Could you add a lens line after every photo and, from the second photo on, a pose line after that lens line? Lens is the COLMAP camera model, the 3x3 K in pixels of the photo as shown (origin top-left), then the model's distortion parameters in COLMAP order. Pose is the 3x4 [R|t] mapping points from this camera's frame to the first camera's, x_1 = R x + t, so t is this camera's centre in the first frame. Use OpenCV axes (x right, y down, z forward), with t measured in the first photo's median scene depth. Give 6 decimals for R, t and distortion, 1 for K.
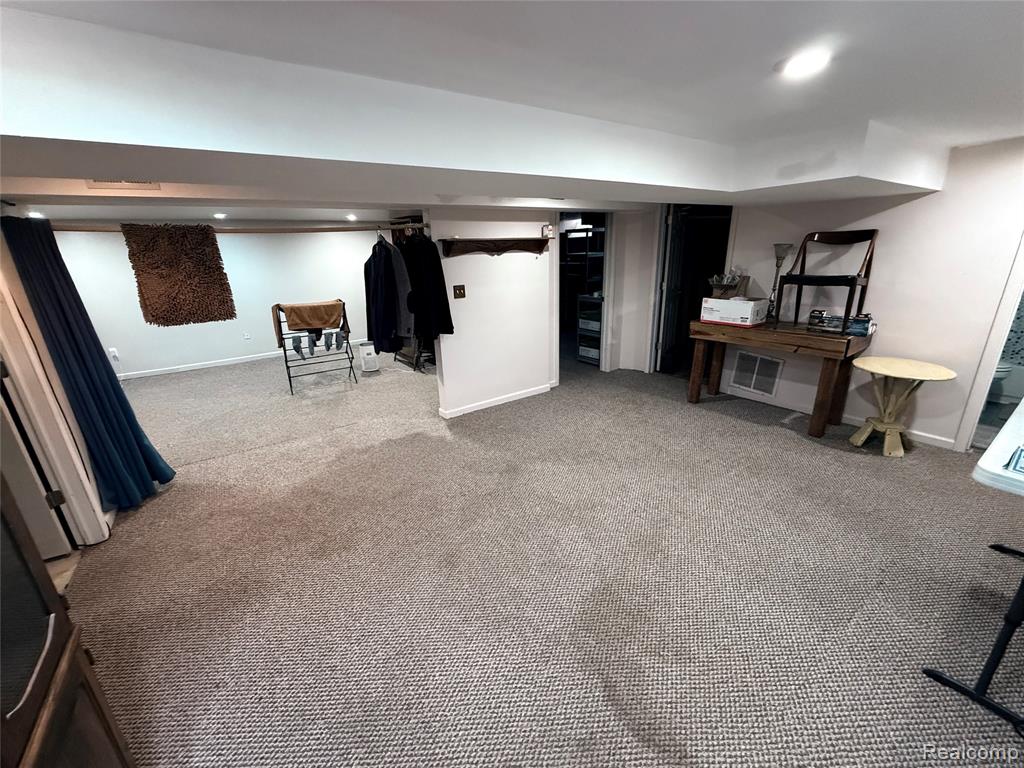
lens RADIAL K [[406.6, 0, 510.1], [0, 406.6, 385.1], [0, 0, 1]] dist [-0.001236, -0.000544]
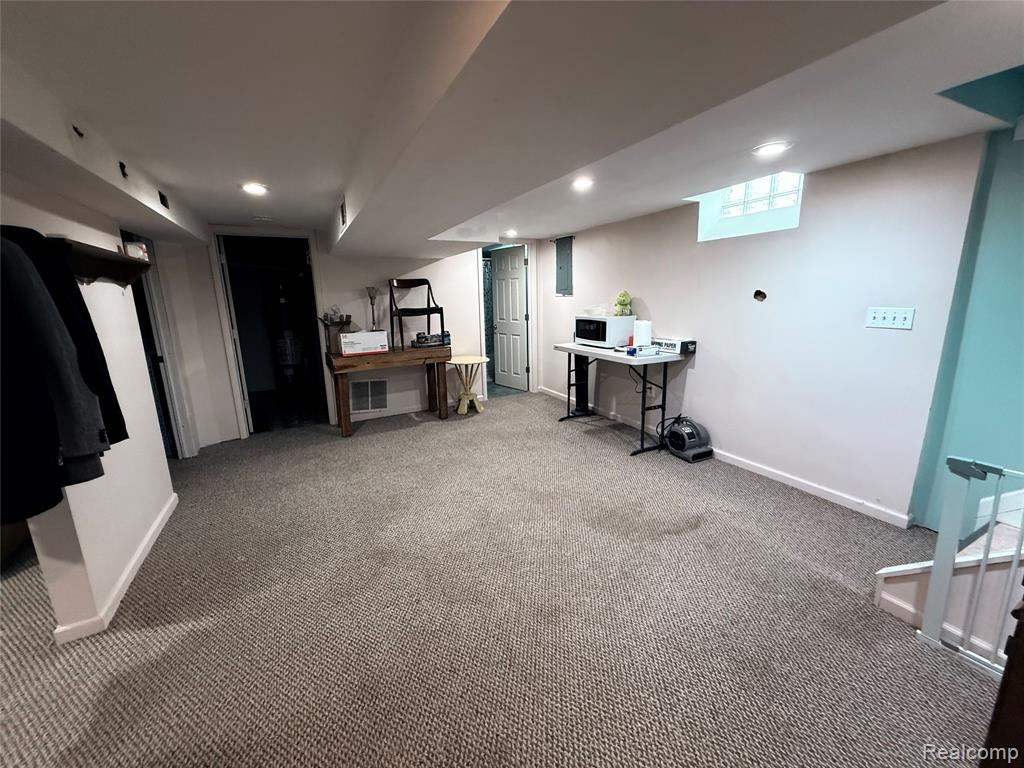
lens RADIAL K [[406.6, 0, 508.2], [0, 406.6, 381.1], [0, 0, 1]] dist [-0.001236, -0.000544]
pose [[0.137358, -0.175575, 0.974837, -0.535223], [0.331797, 0.935464, 0.121732, -0.089118], [-0.933297, 0.306727, 0.186748, 0.459144]]
